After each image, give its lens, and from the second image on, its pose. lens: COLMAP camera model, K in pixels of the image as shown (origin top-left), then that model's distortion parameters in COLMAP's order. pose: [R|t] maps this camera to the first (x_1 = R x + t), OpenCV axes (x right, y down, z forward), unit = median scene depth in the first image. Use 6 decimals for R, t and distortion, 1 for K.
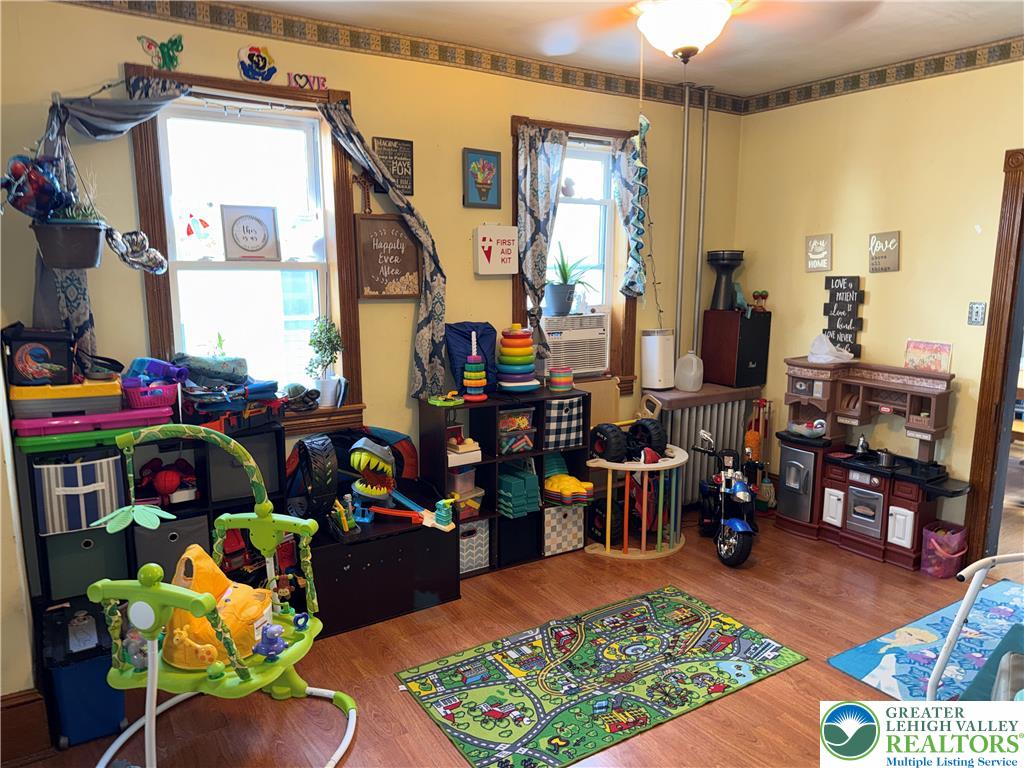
lens RADIAL K [[720.9, 0, 504.5], [0, 720.9, 387.1], [0, 0, 1]] dist [0.045218, -0.056499]
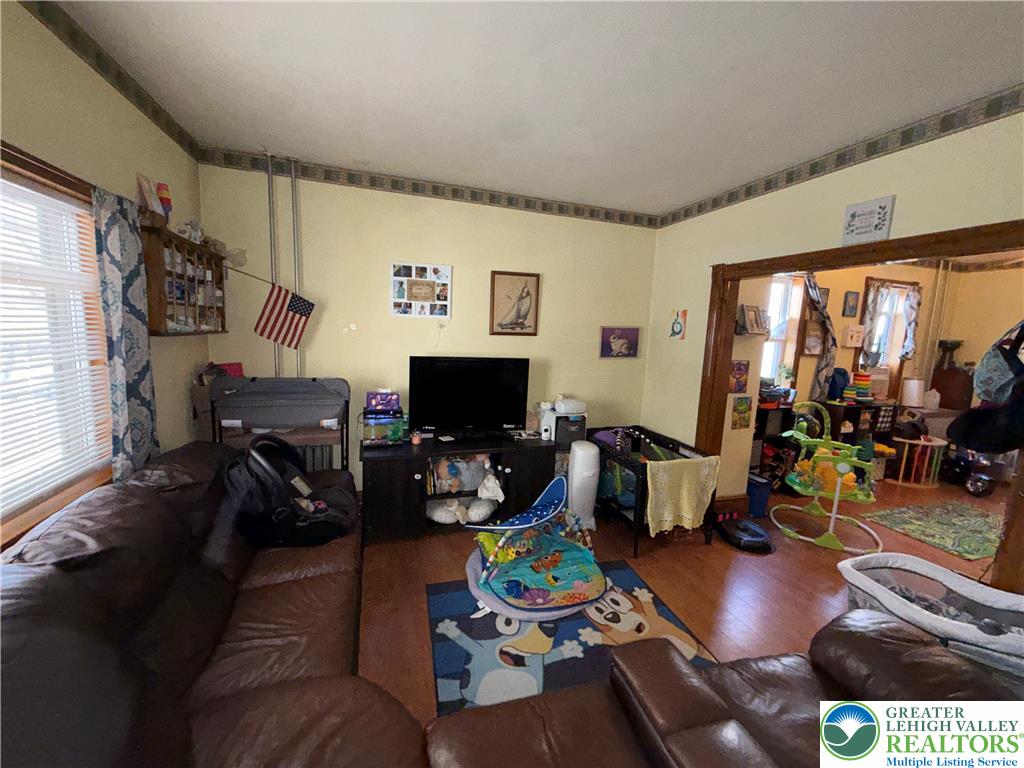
lens RADIAL K [[412.4, 0, 513.9], [0, 412.4, 380.6], [0, 0, 1]] dist [-0.002700, 0.000366]
pose [[0.969434, 0.071818, -0.234607, -0.717379], [-0.082778, 0.995874, -0.037195, 0.076374], [0.230967, 0.055478, 0.971379, -0.444317]]
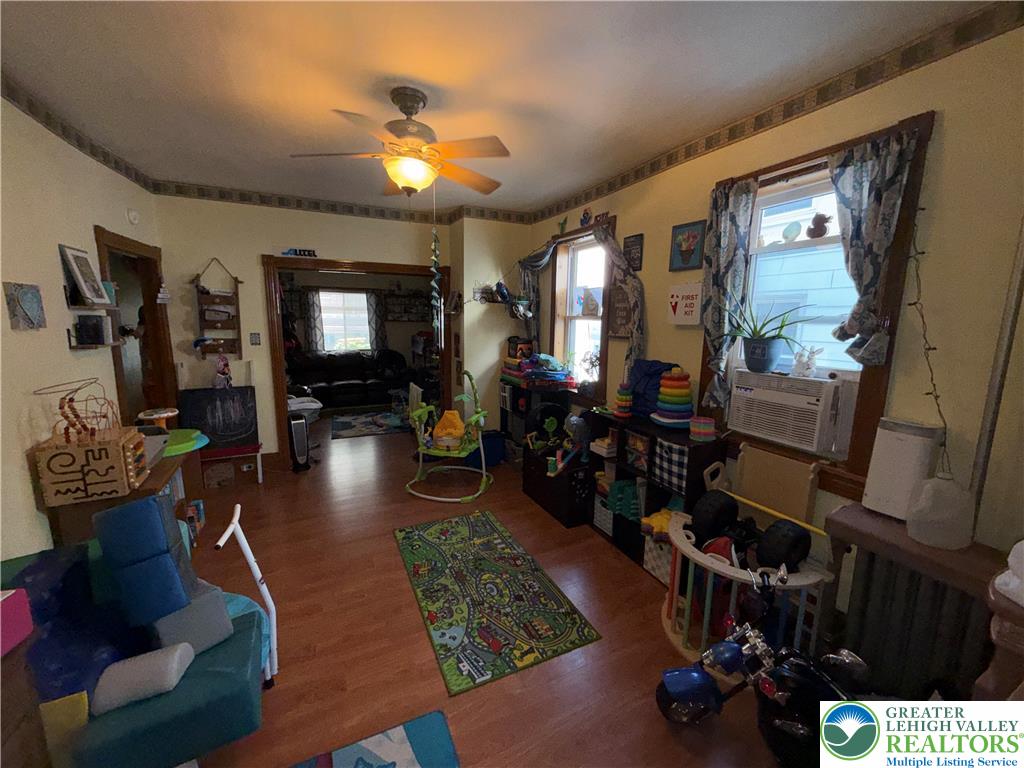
lens RADIAL K [[412.4, 0, 512.7], [0, 412.4, 384.9], [0, 0, 1]] dist [-0.002700, 0.000366]
pose [[-0.123630, 0.153728, -0.980348, 0.717247], [-0.183869, 0.967272, 0.174865, -0.132602], [0.975145, 0.201874, -0.091318, 0.828953]]
